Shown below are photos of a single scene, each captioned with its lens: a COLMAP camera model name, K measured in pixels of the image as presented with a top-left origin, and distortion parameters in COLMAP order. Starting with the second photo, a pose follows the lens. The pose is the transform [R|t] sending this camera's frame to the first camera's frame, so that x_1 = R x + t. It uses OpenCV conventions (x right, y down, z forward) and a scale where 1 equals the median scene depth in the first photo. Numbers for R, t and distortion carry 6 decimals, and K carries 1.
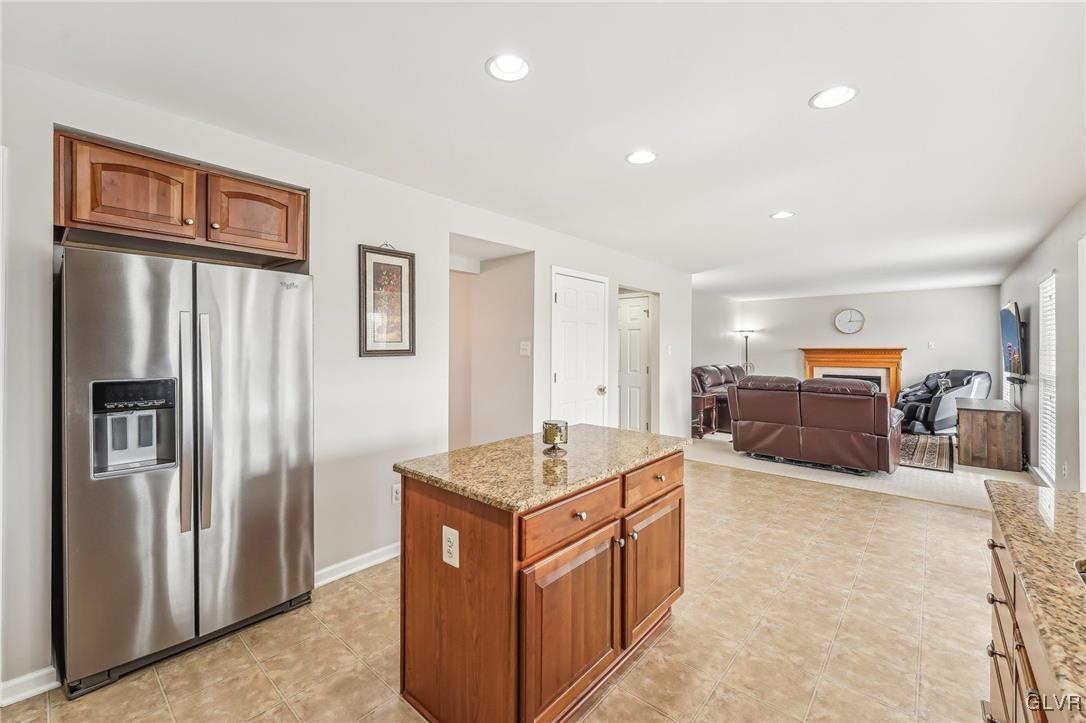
lens RADIAL K [[445.0, 0, 541.4], [0, 445.0, 350.5], [0, 0, 1]] dist [0.002003, -0.000431]
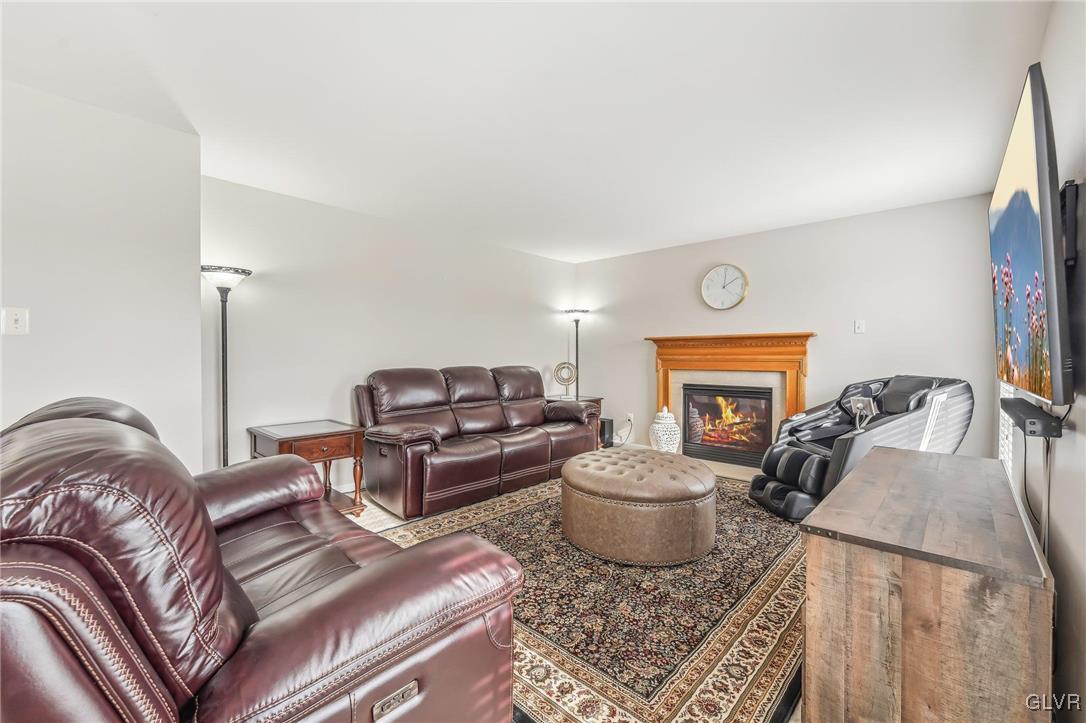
lens RADIAL K [[445.0, 0, 531.7], [0, 445.0, 360.4], [0, 0, 1]] dist [0.002003, -0.000431]
pose [[0.999601, -0.003627, -0.028009, 0.563270], [0.004004, 0.999902, 0.013441, 0.019758], [0.027958, -0.013548, 0.999517, 0.527484]]
